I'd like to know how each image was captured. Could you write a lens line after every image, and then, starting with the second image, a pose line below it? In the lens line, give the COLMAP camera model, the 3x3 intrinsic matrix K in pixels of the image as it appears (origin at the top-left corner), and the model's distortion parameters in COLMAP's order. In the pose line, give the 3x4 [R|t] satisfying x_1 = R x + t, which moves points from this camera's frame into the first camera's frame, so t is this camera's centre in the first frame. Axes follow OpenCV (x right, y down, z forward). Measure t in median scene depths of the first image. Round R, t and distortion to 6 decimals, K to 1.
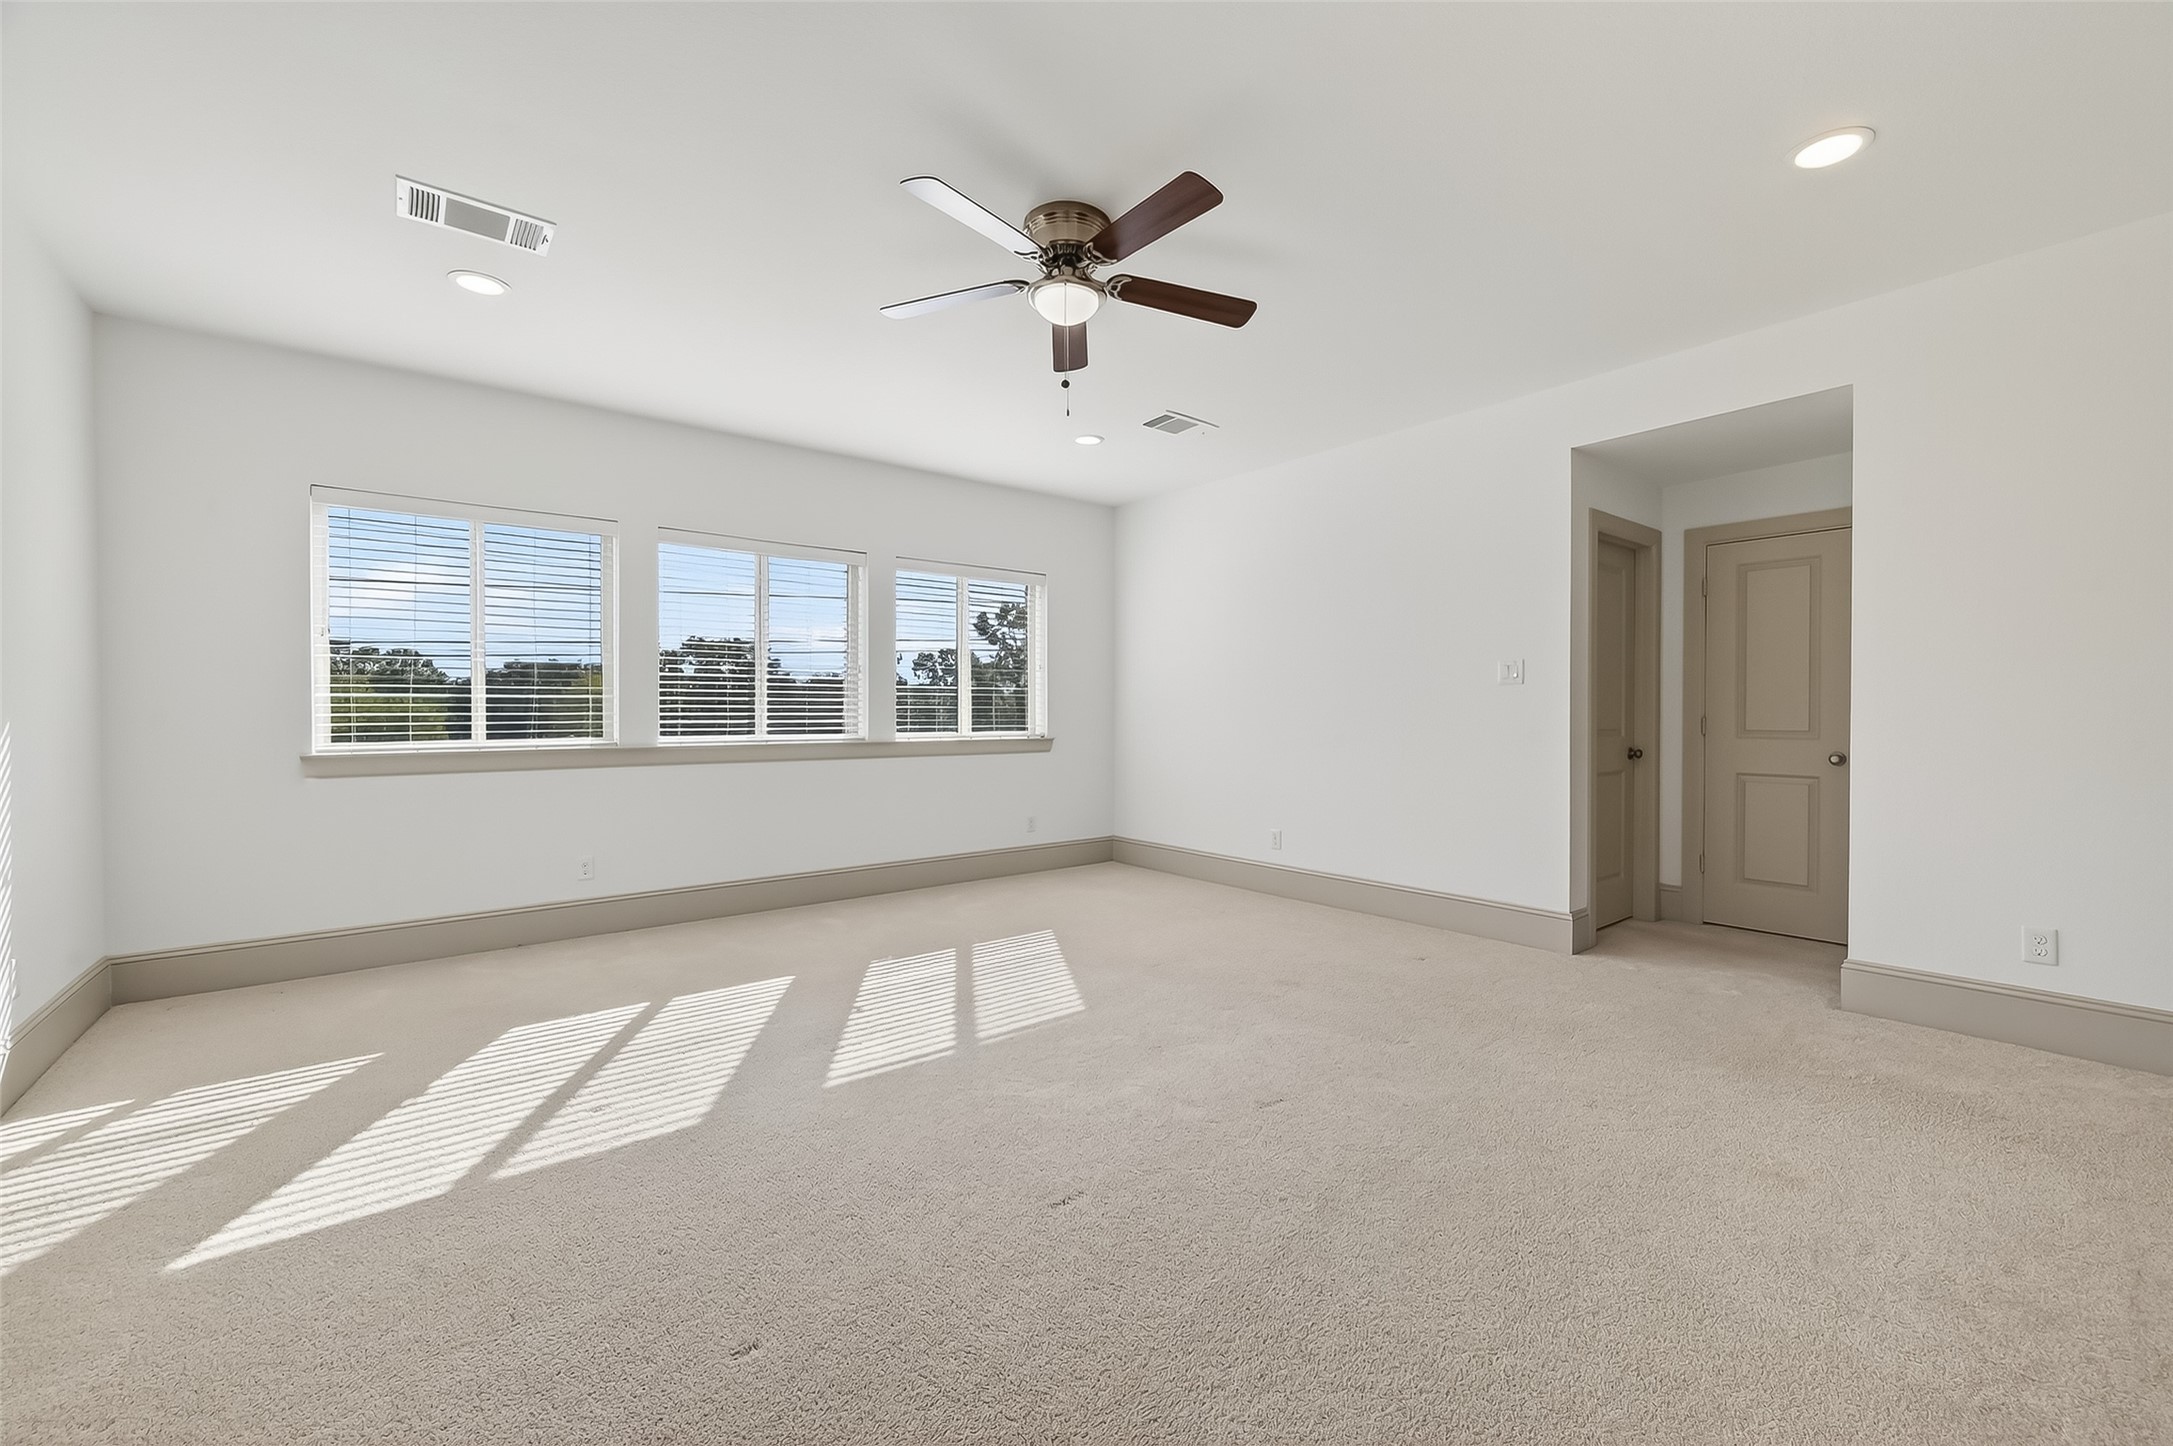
lens RADIAL K [[885.9, 0, 1080.6], [0, 885.9, 723.6], [0, 0, 1]] dist [-0.001042, 0.000140]
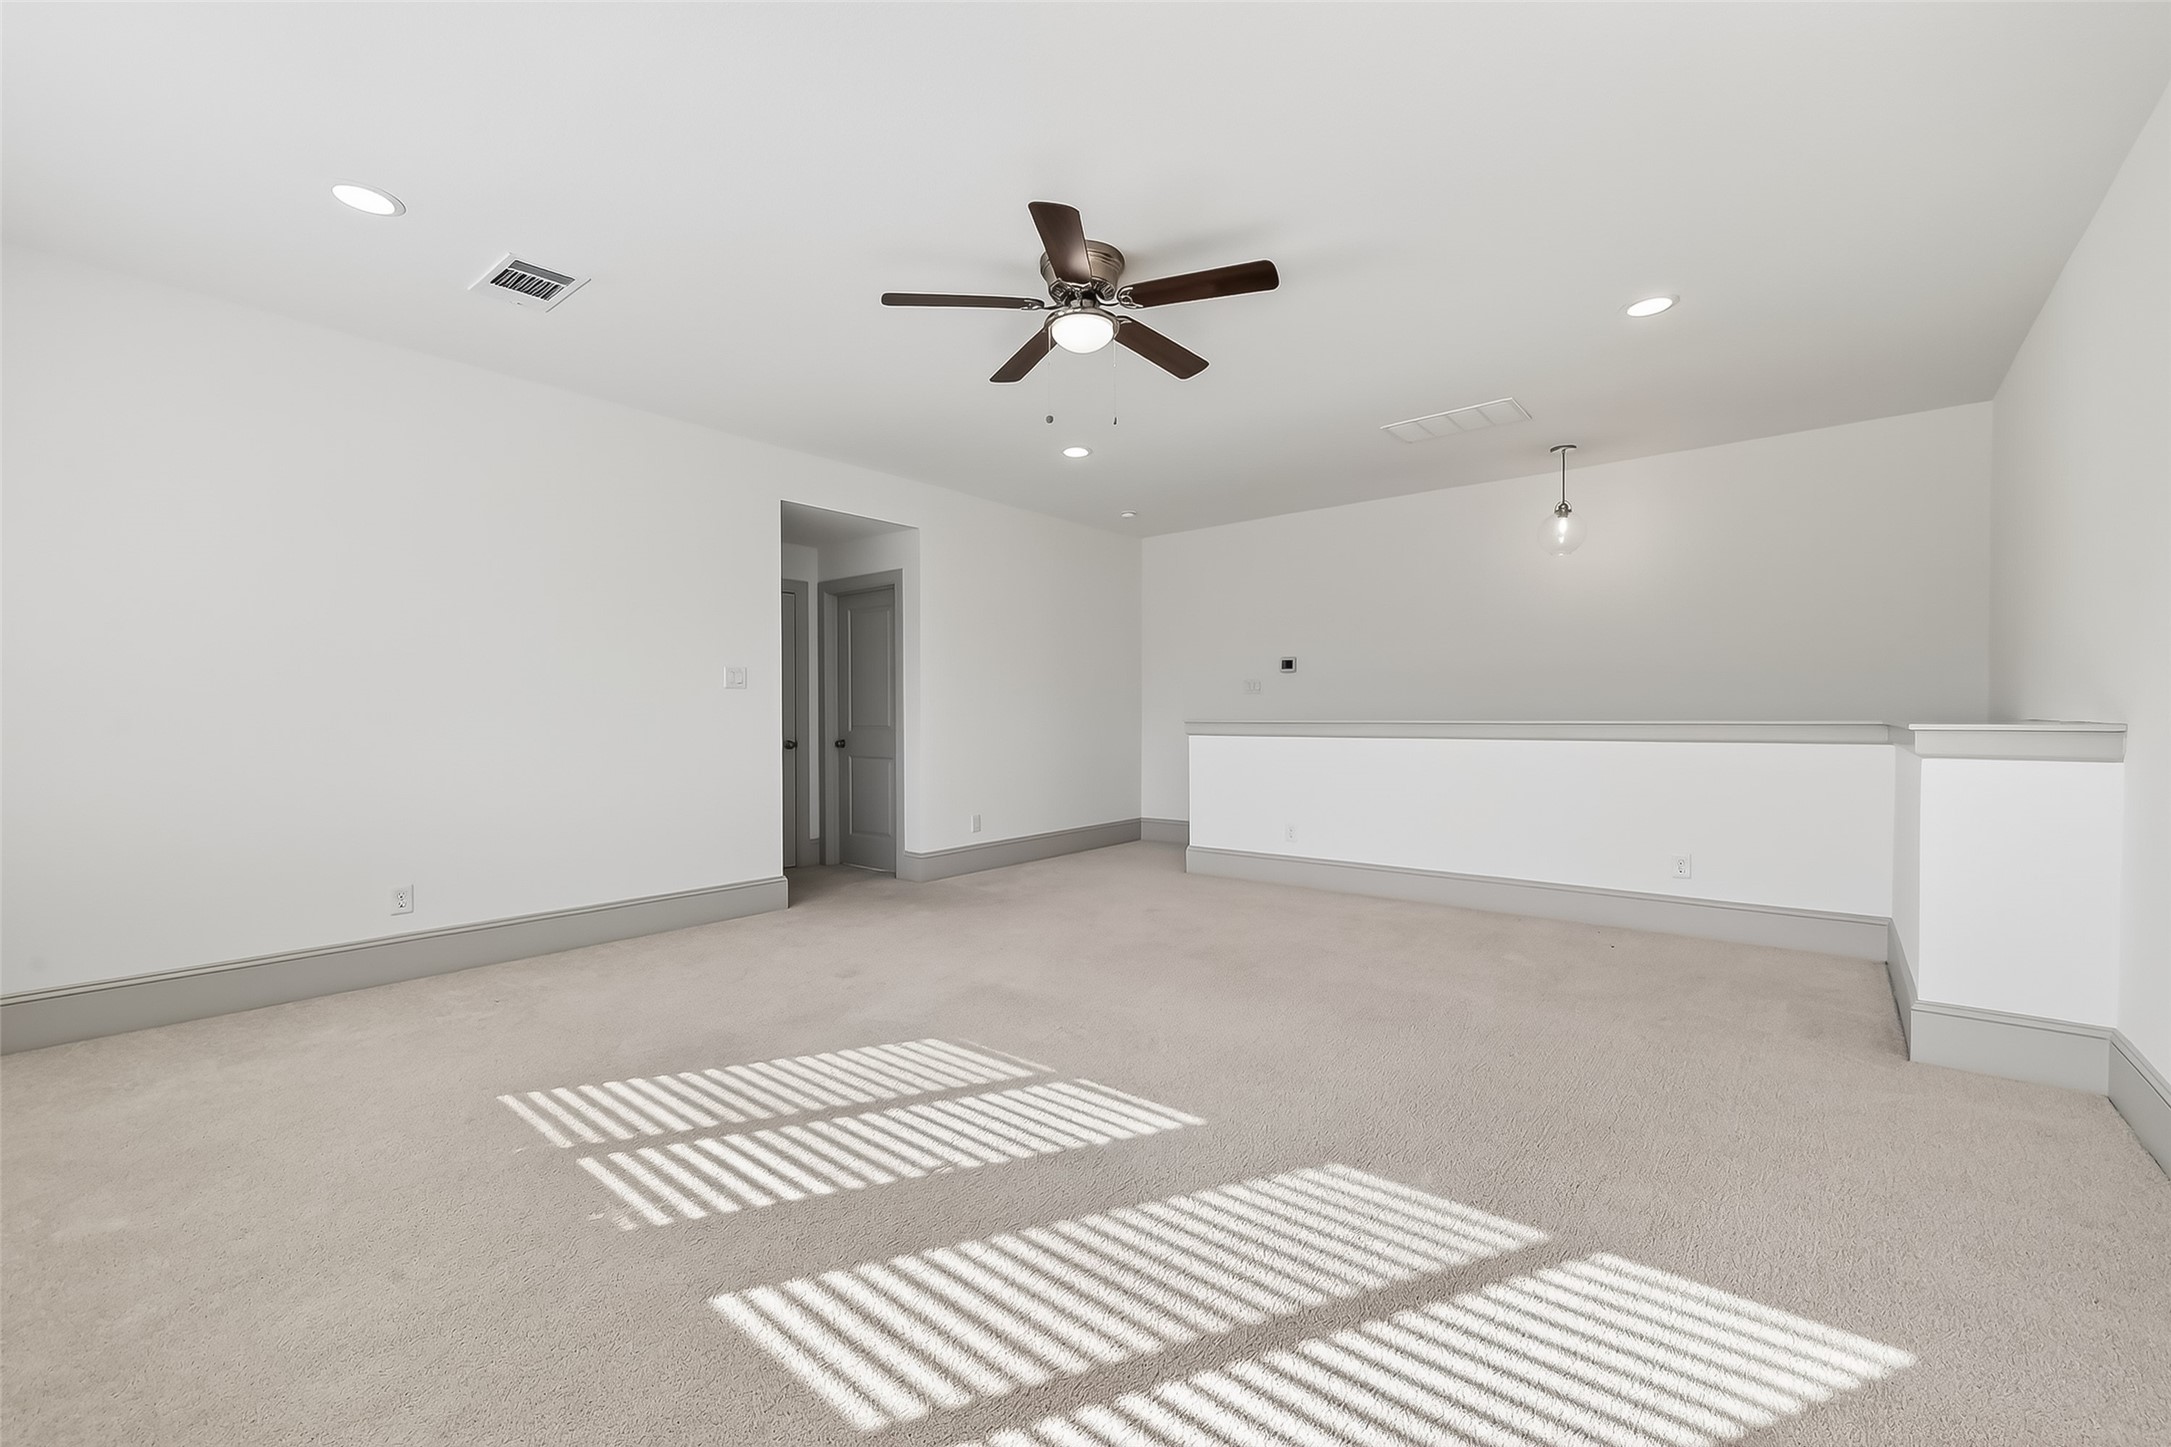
lens RADIAL K [[885.1, 0, 1081.9], [0, 885.1, 718.8], [0, 0, 1]] dist [-0.001042, 0.000140]
pose [[-0.225957, 0.002777, 0.974133, -0.909908], [0.012274, 0.999925, -0.000004, -0.000494], [-0.974060, 0.011955, -0.225974, 1.055908]]
